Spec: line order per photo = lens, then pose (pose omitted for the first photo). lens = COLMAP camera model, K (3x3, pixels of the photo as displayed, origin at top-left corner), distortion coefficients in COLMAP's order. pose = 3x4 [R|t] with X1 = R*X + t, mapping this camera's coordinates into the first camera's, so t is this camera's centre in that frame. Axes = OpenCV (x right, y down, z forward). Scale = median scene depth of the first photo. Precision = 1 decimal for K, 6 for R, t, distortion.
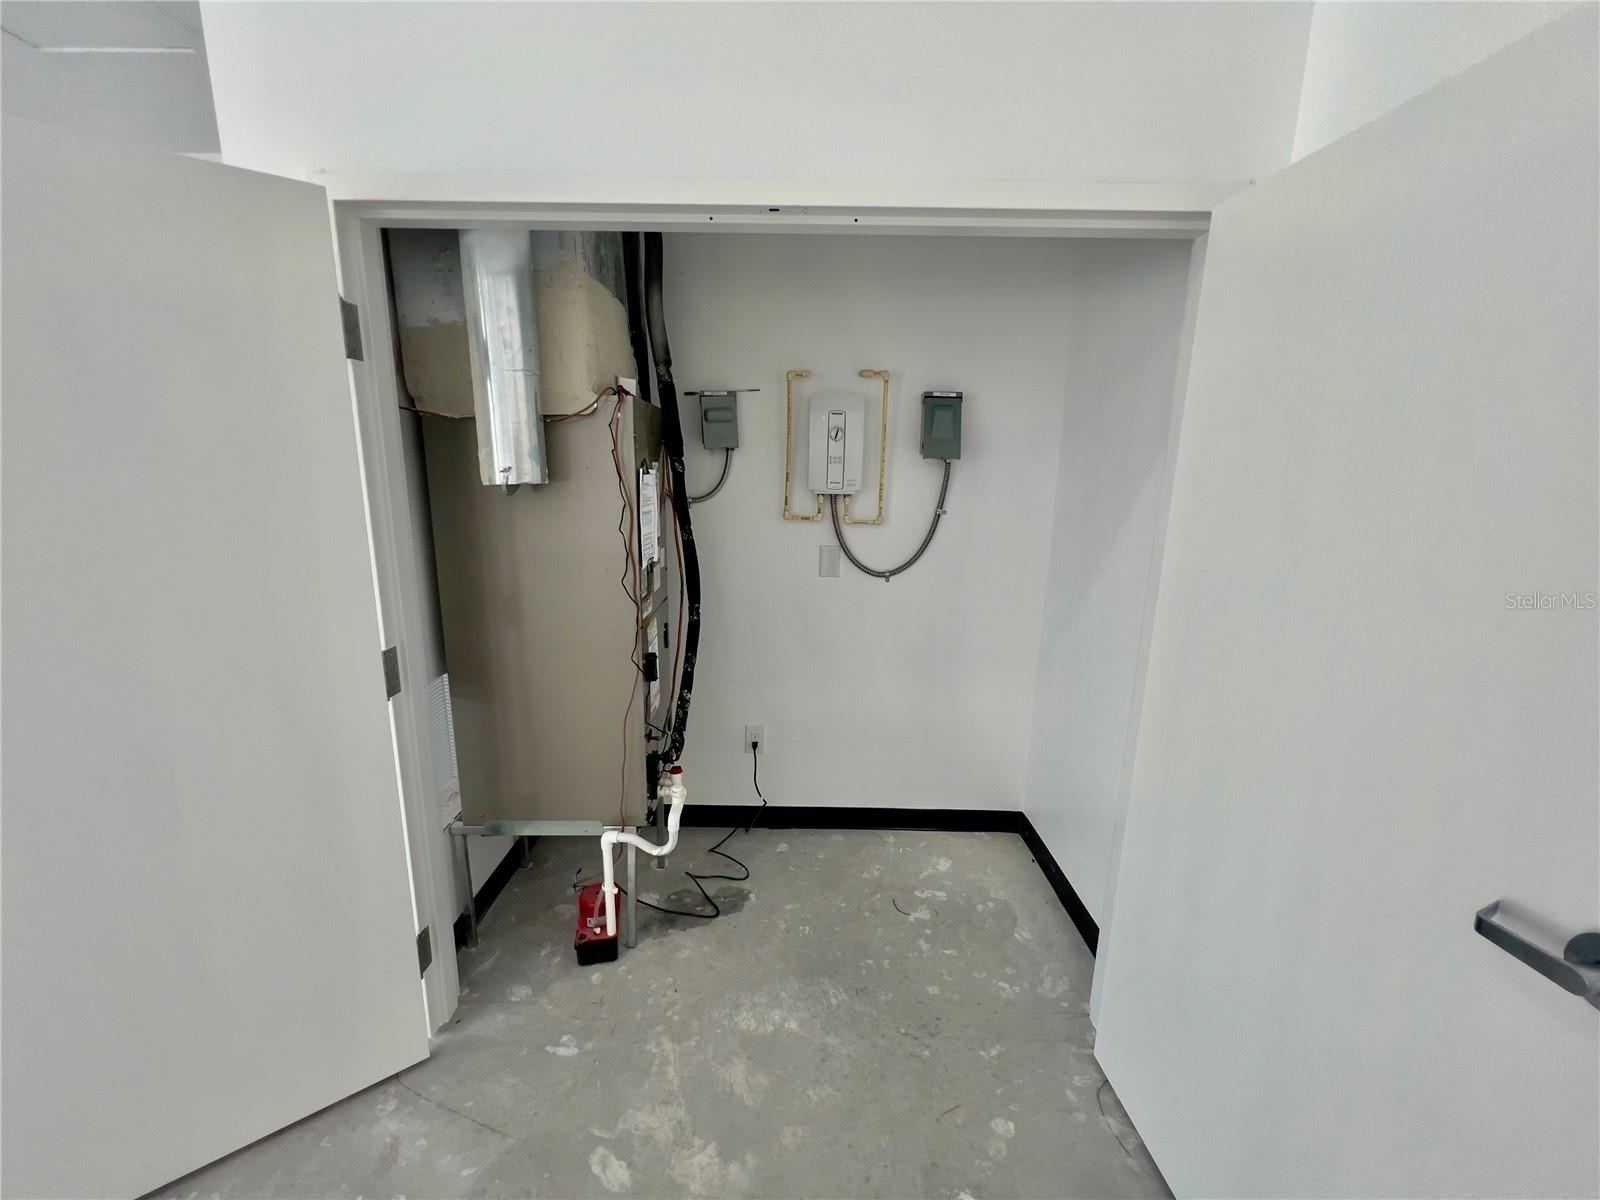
lens RADIAL K [[641.9, 0, 799.0], [0, 641.9, 598.7], [0, 0, 1]] dist [0.004365, -0.000967]
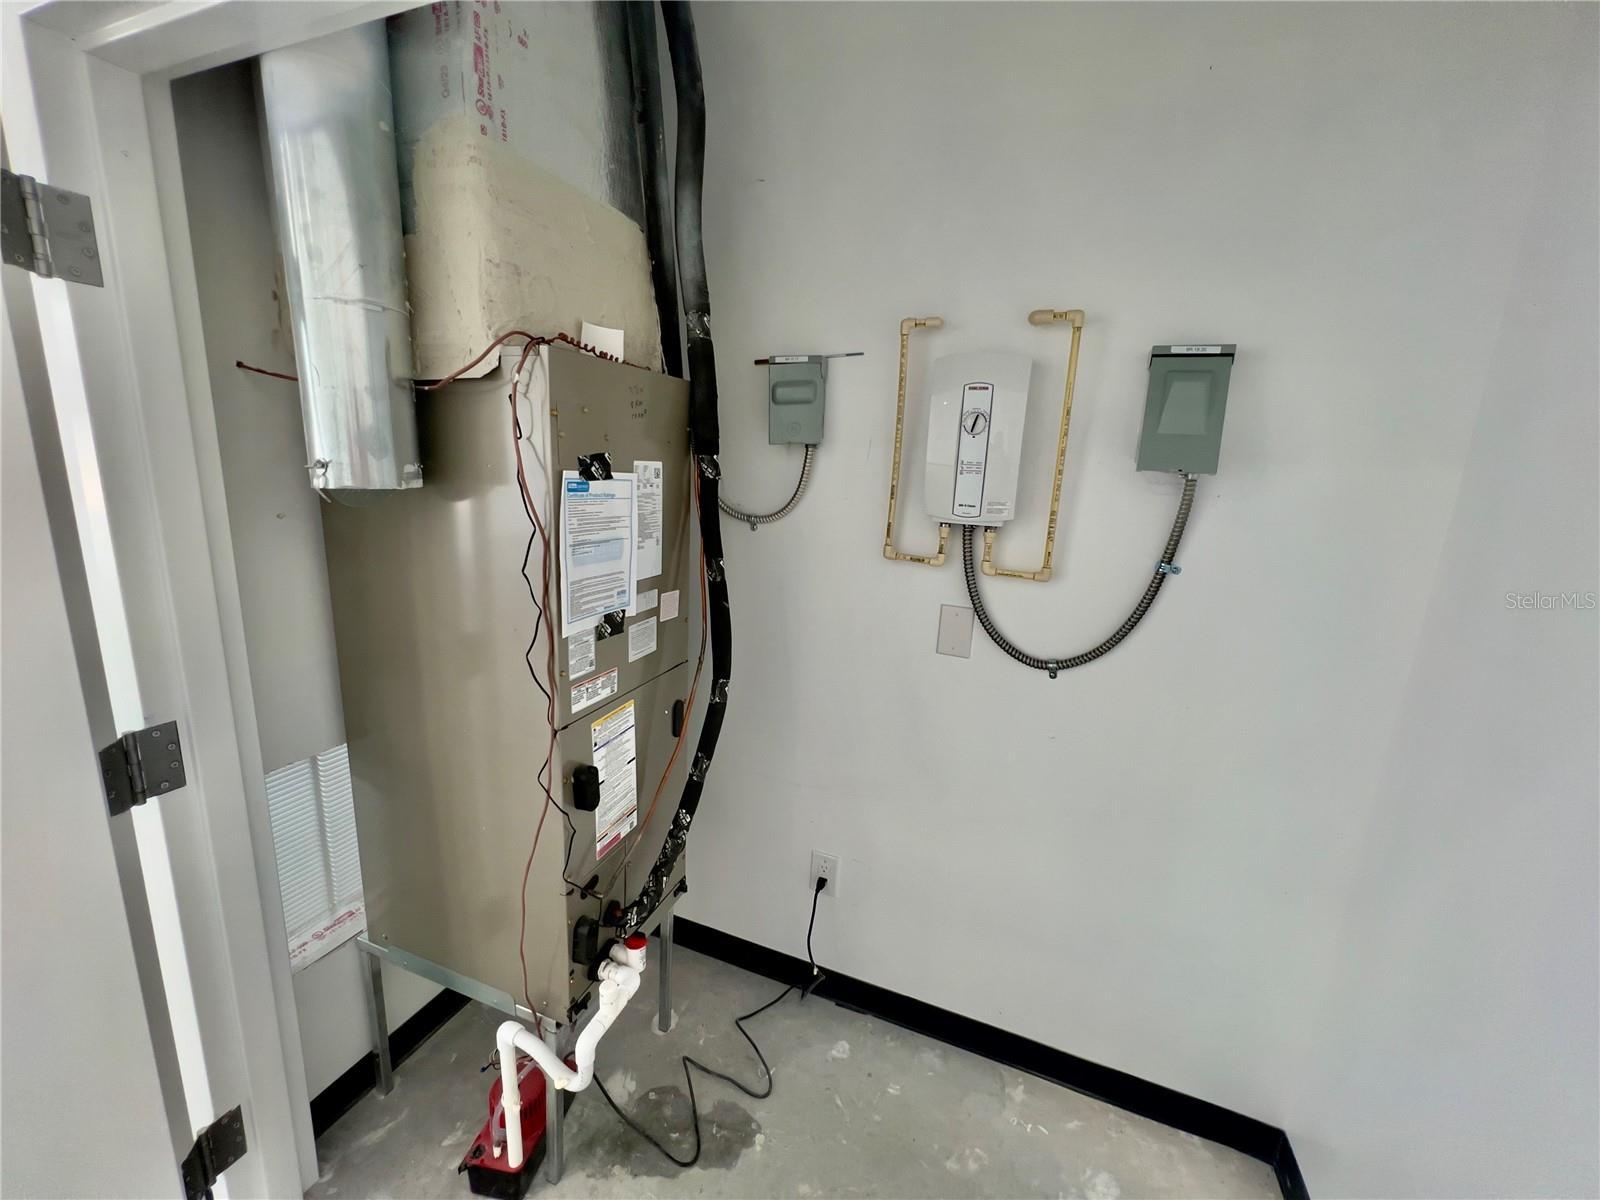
lens RADIAL K [[641.9, 0, 796.9], [0, 641.9, 599.5], [0, 0, 1]] dist [0.004365, -0.000967]
pose [[0.926671, 0.107458, -0.360185, 0.133821], [-0.108583, 0.993939, 0.017174, -0.088080], [0.359847, 0.023195, 0.932723, 0.393232]]
